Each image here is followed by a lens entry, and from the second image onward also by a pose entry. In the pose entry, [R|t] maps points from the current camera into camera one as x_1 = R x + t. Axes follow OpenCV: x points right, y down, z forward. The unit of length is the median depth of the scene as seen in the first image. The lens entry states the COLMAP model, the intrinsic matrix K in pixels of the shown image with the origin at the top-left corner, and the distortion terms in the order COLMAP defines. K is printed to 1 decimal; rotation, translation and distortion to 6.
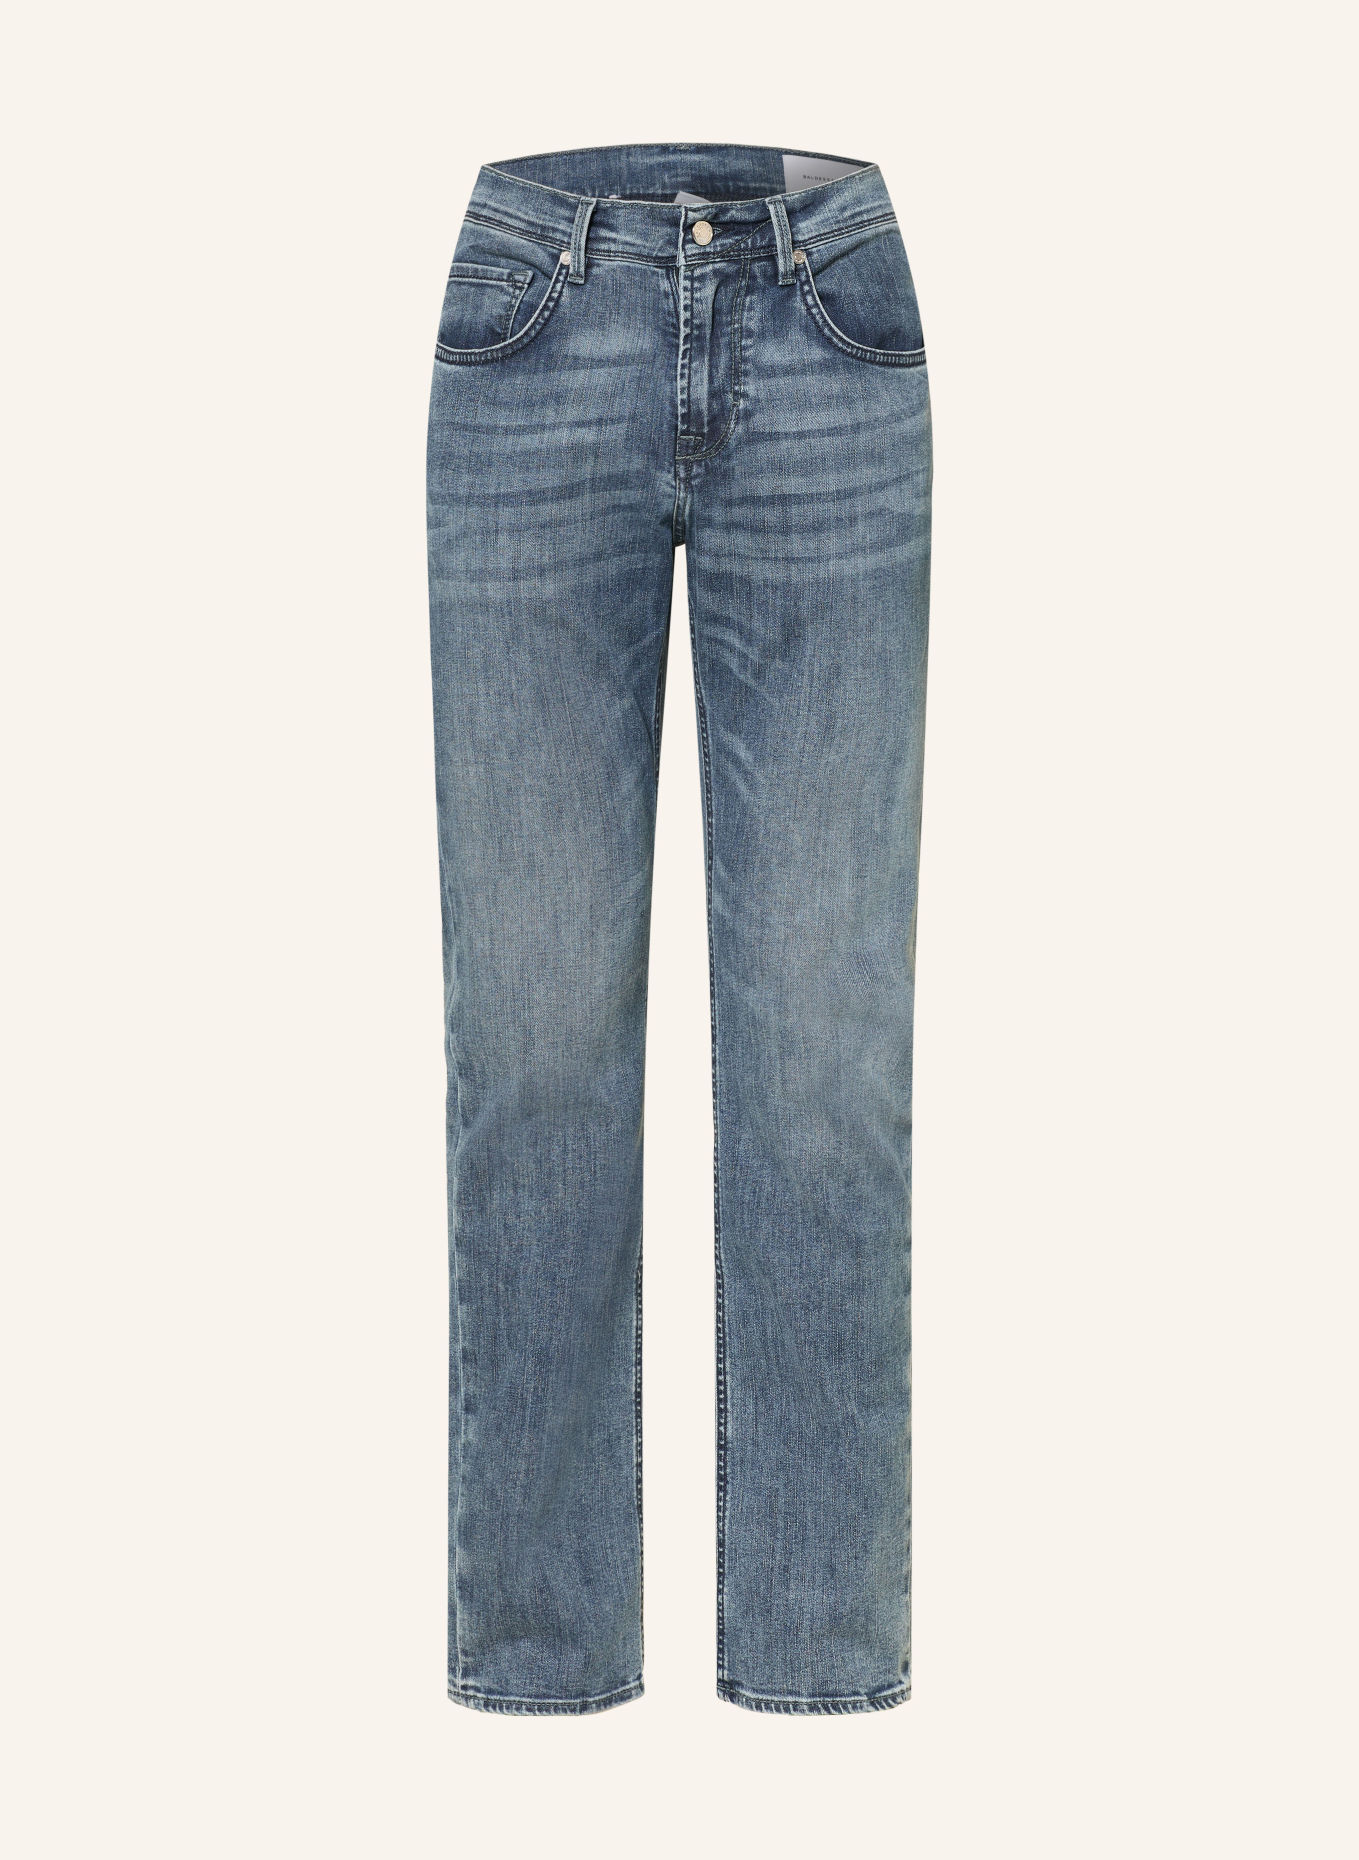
lens RADIAL K [[4691.9, 0, 679.5], [0, 4691.9, 930.0], [0, 0, 1]] dist [0.773176, 0.043038]
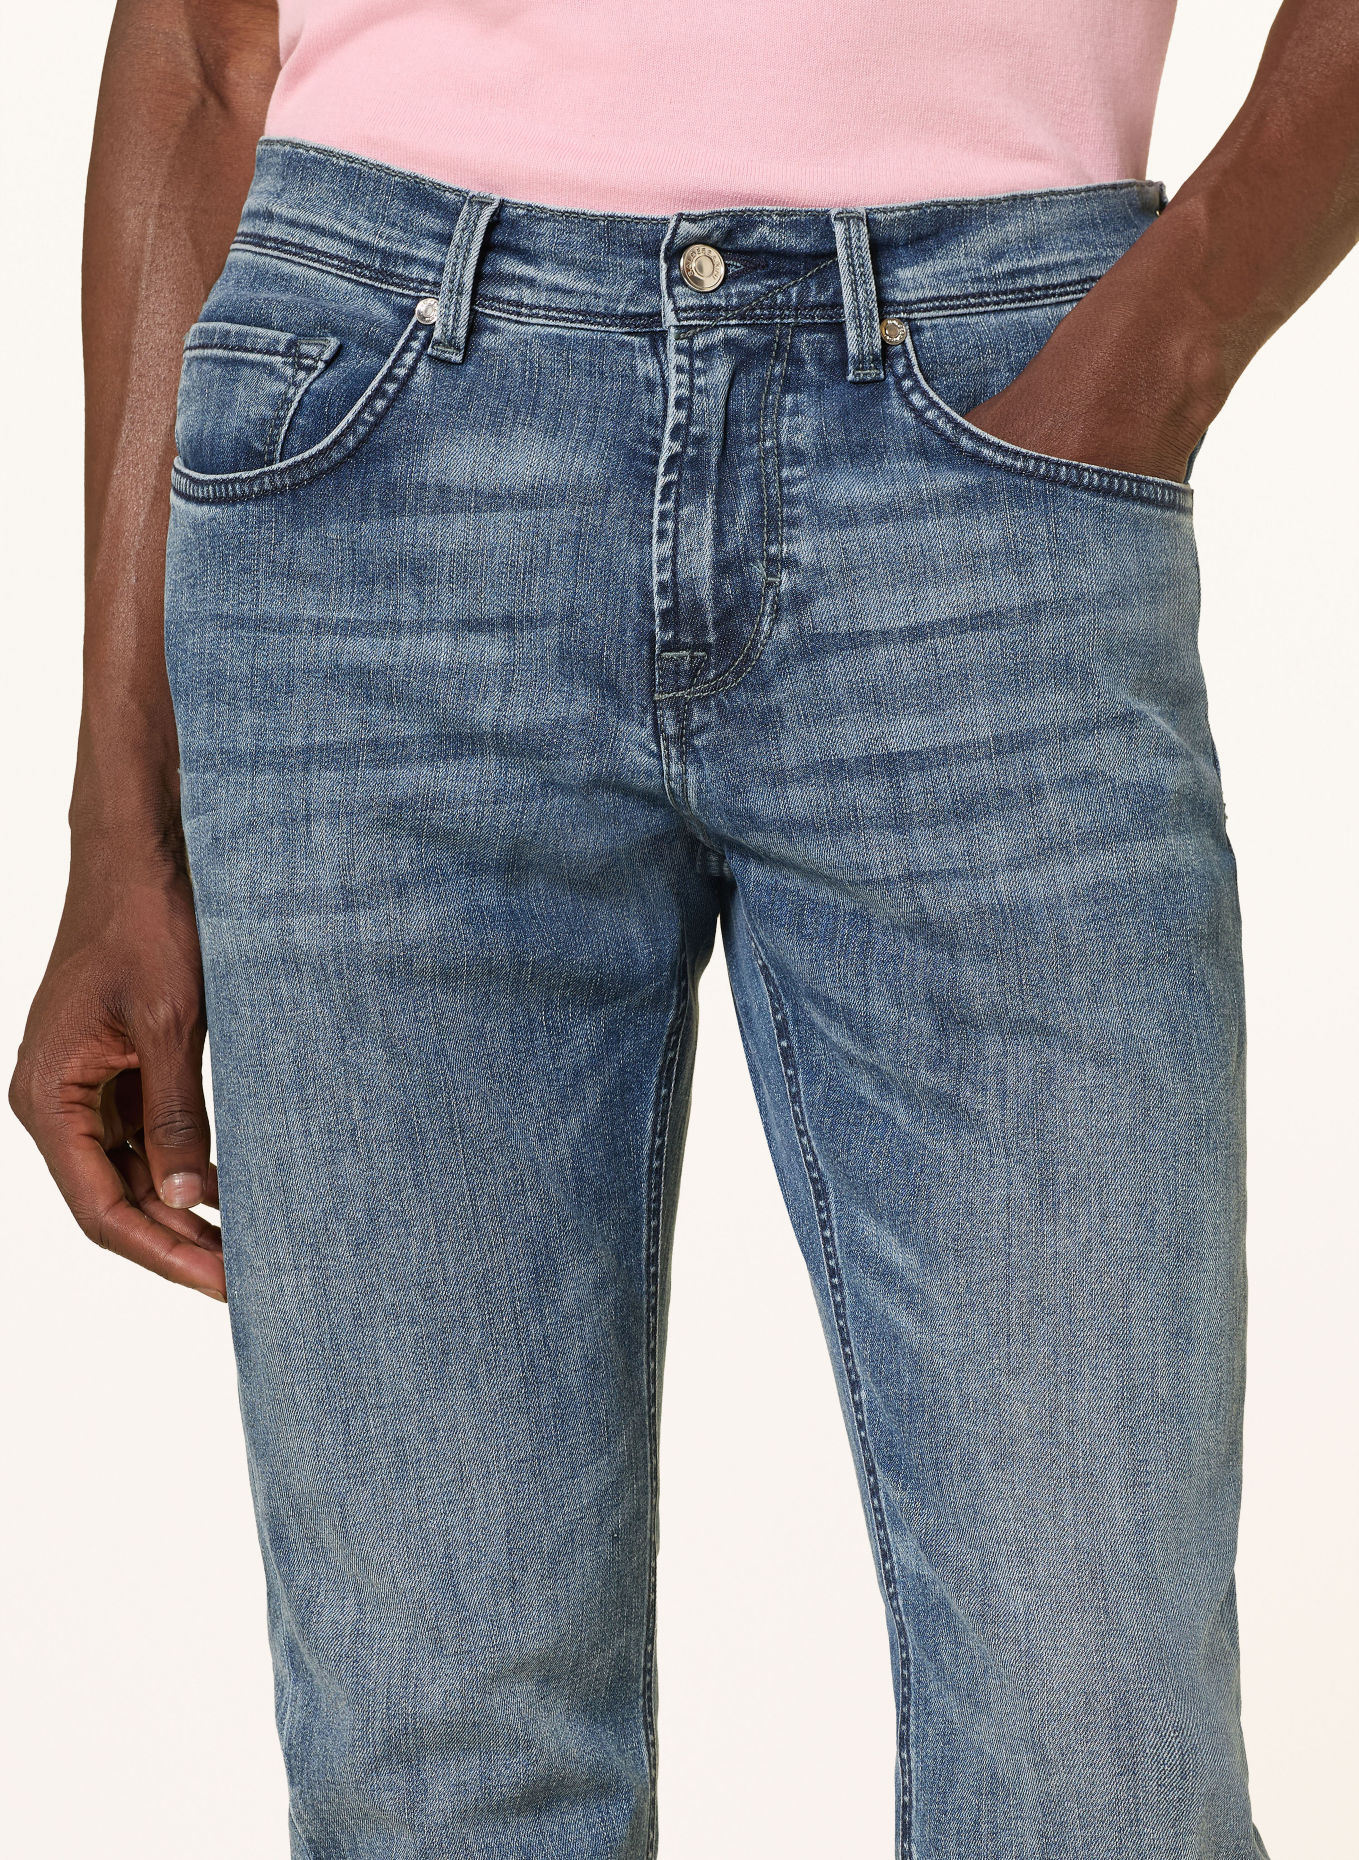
lens RADIAL K [[3662.4, 0, 679.5], [0, 3662.4, 930.0], [0, 0, 1]] dist [-0.019587, -0.315152]
pose [[0.929214, -0.018548, 0.369077, -0.150196], [0.032740, 0.998944, -0.032226, -0.057983], [-0.368089, 0.042028, 0.928840, 0.614781]]
